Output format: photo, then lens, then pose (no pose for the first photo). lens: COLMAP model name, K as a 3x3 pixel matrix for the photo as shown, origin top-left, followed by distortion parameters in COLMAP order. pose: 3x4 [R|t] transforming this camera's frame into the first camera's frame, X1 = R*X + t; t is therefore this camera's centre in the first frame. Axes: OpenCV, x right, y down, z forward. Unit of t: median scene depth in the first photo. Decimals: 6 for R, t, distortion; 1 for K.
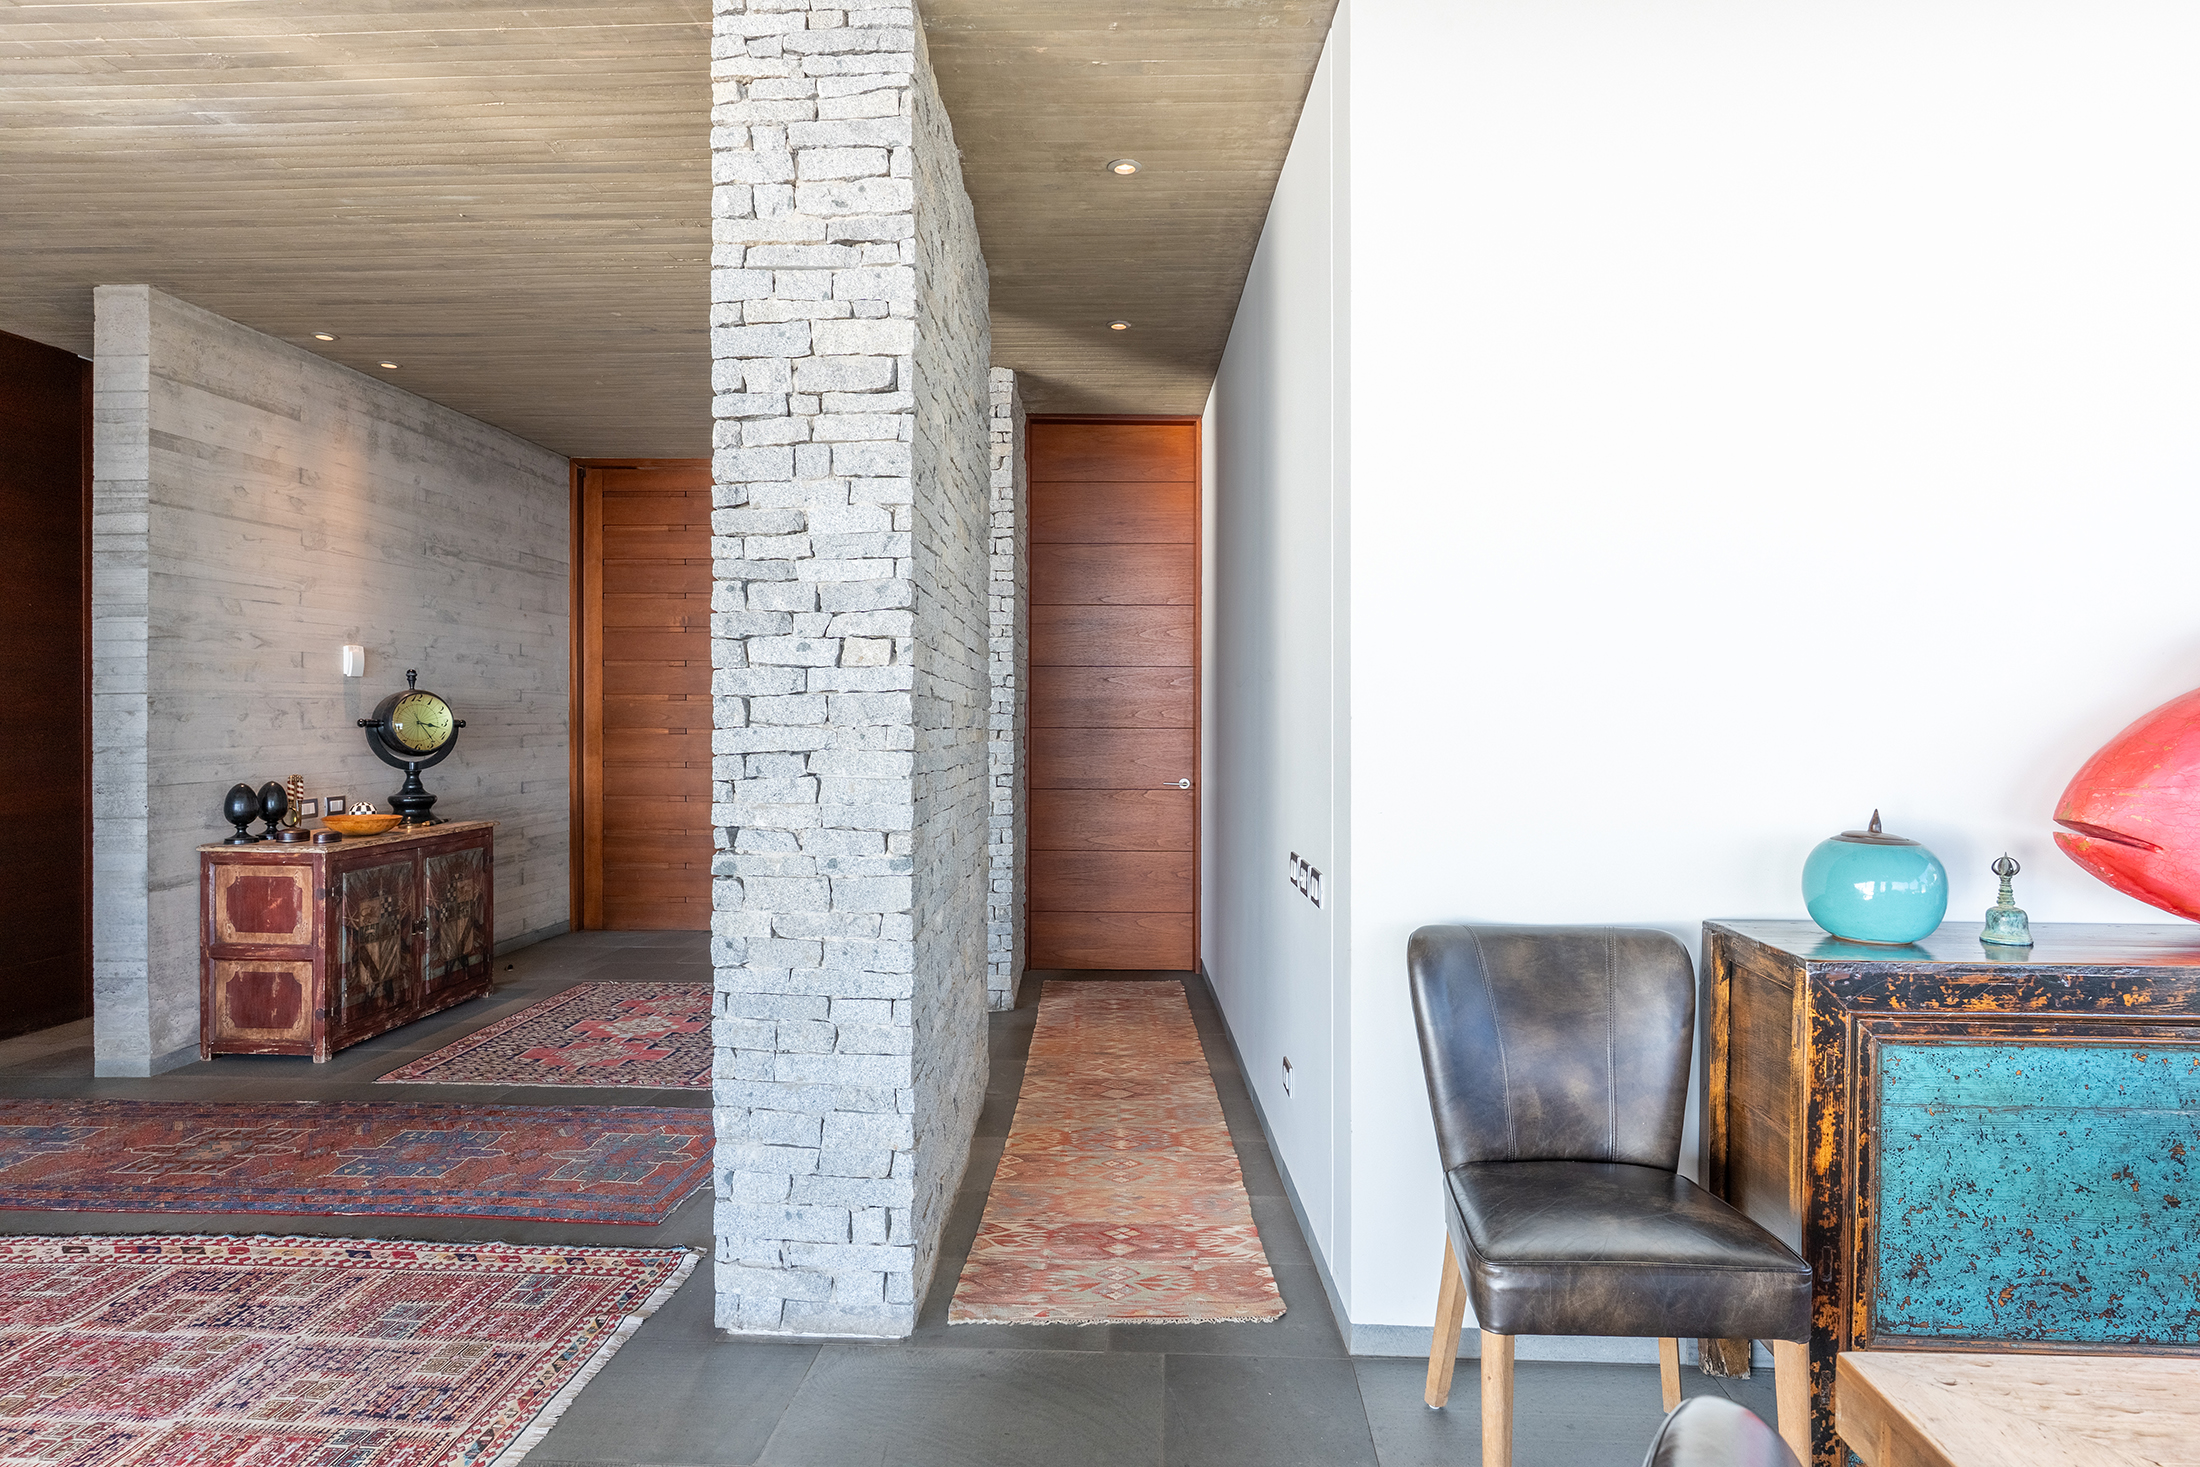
lens RADIAL K [[1245.2, 0, 1101.5], [0, 1245.2, 720.4], [0, 0, 1]] dist [0.004082, -0.000220]
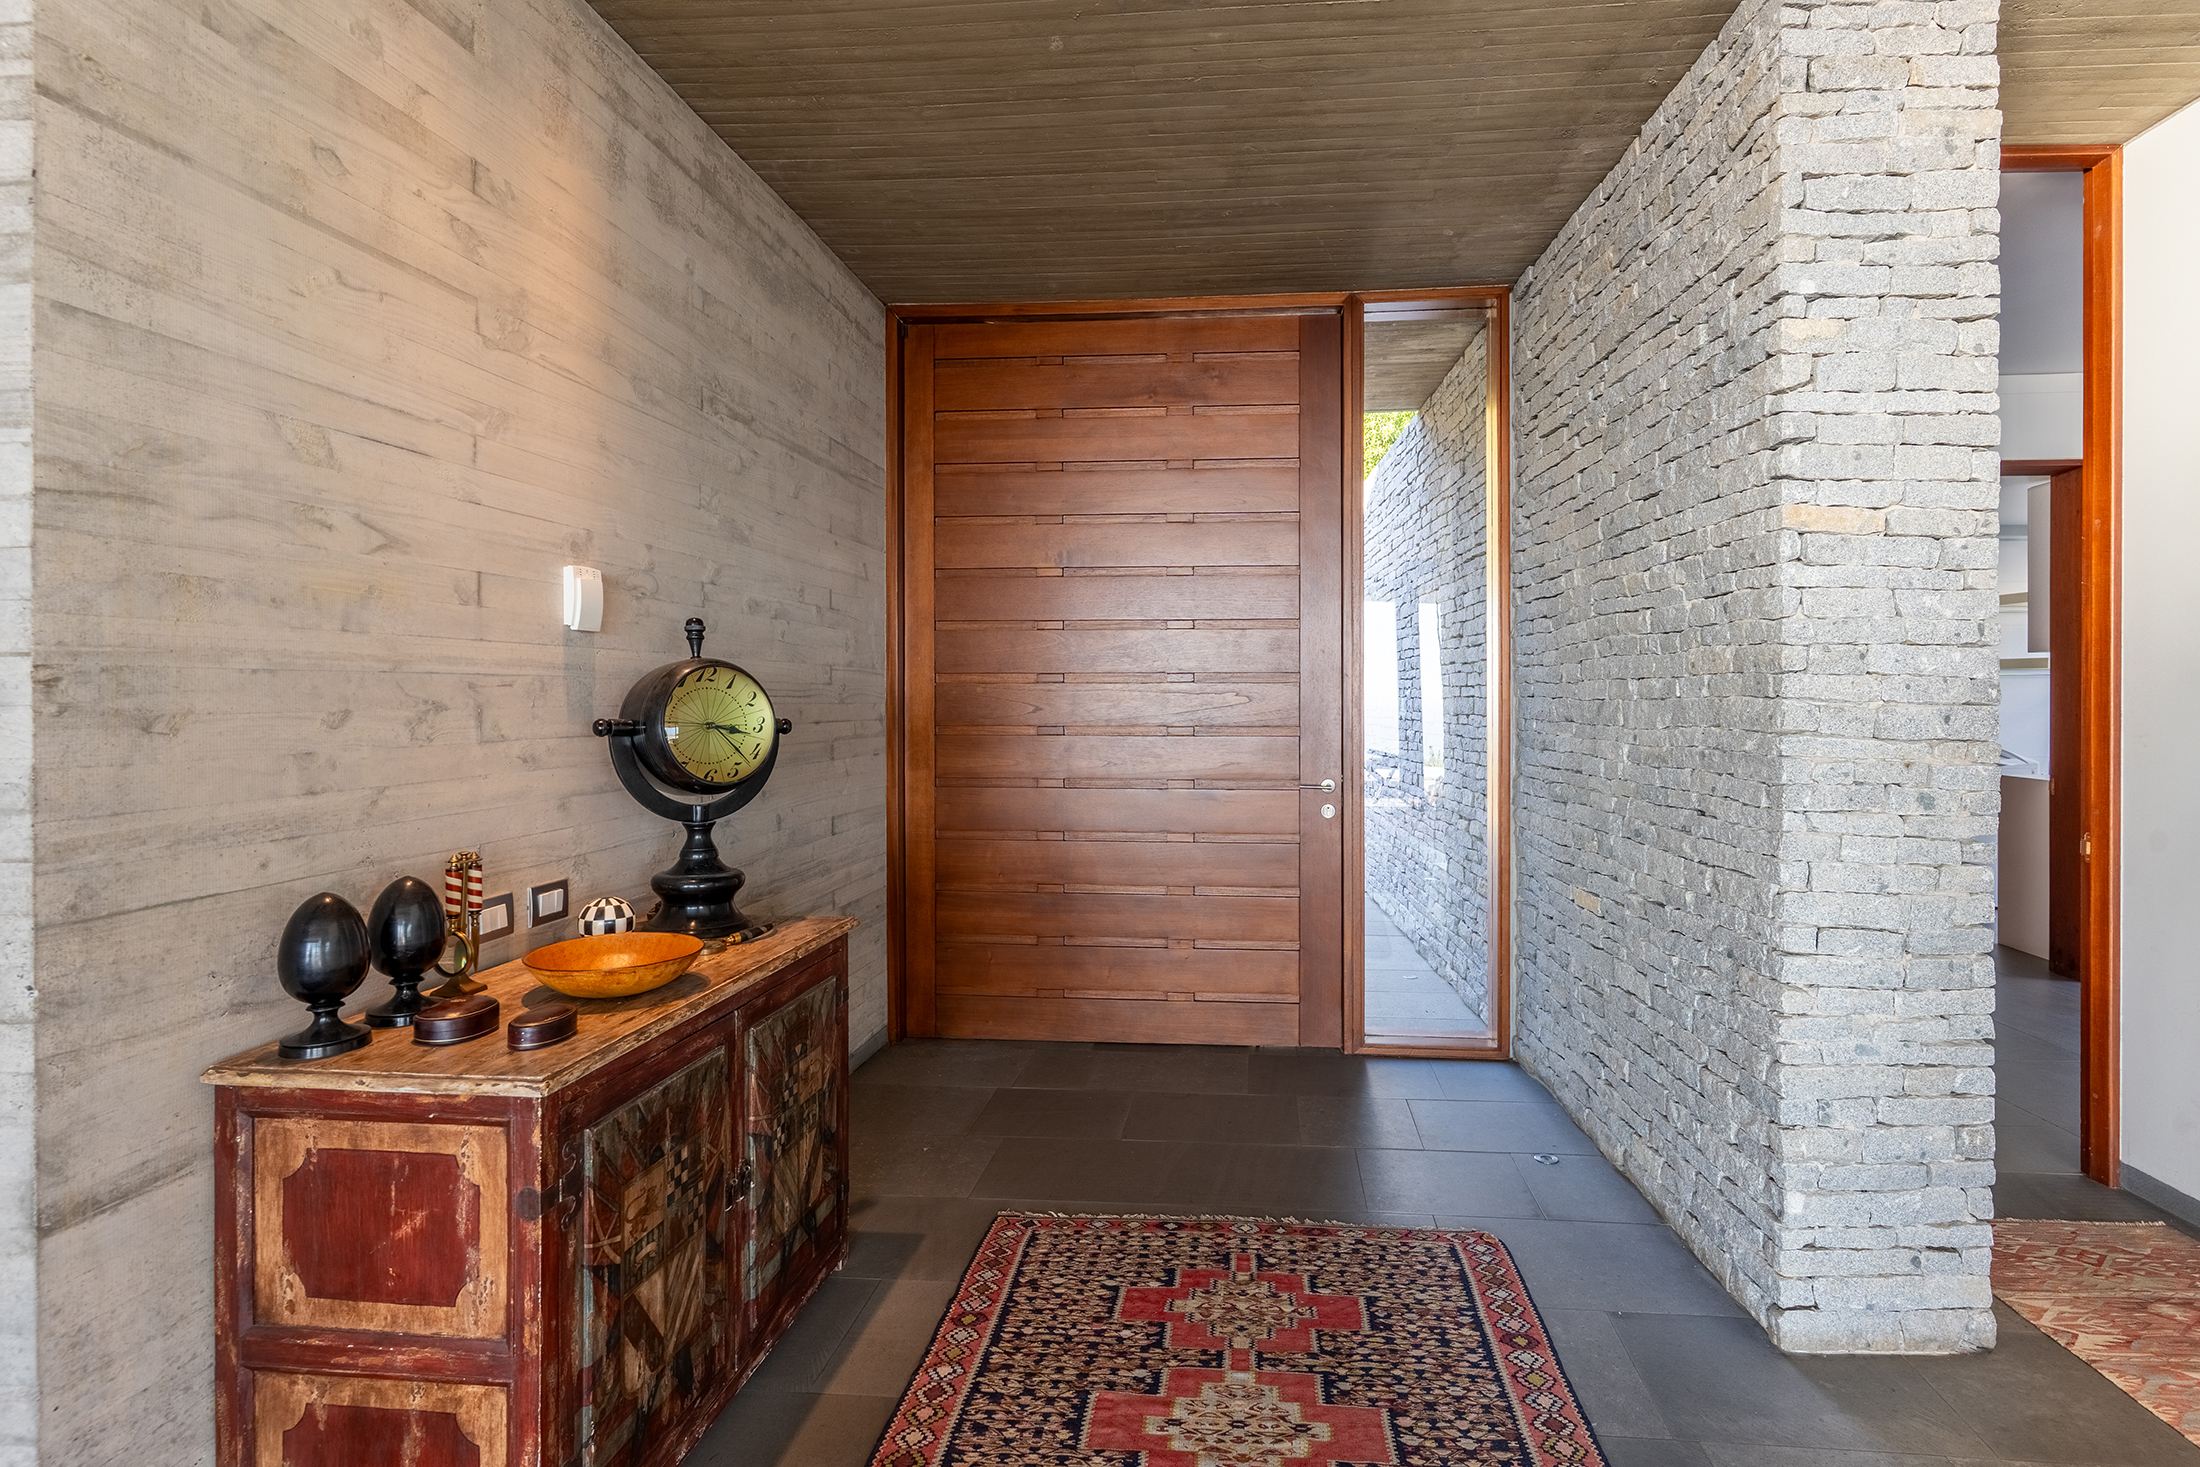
lens RADIAL K [[1054.5, 0, 1102.9], [0, 1054.5, 708.1], [0, 0, 1]] dist [0.000334, 0.000299]
pose [[0.999263, -0.001675, -0.038352, -0.400756], [0.001801, 0.999993, 0.003257, -0.006503], [0.038347, -0.003324, 0.999259, 0.627401]]
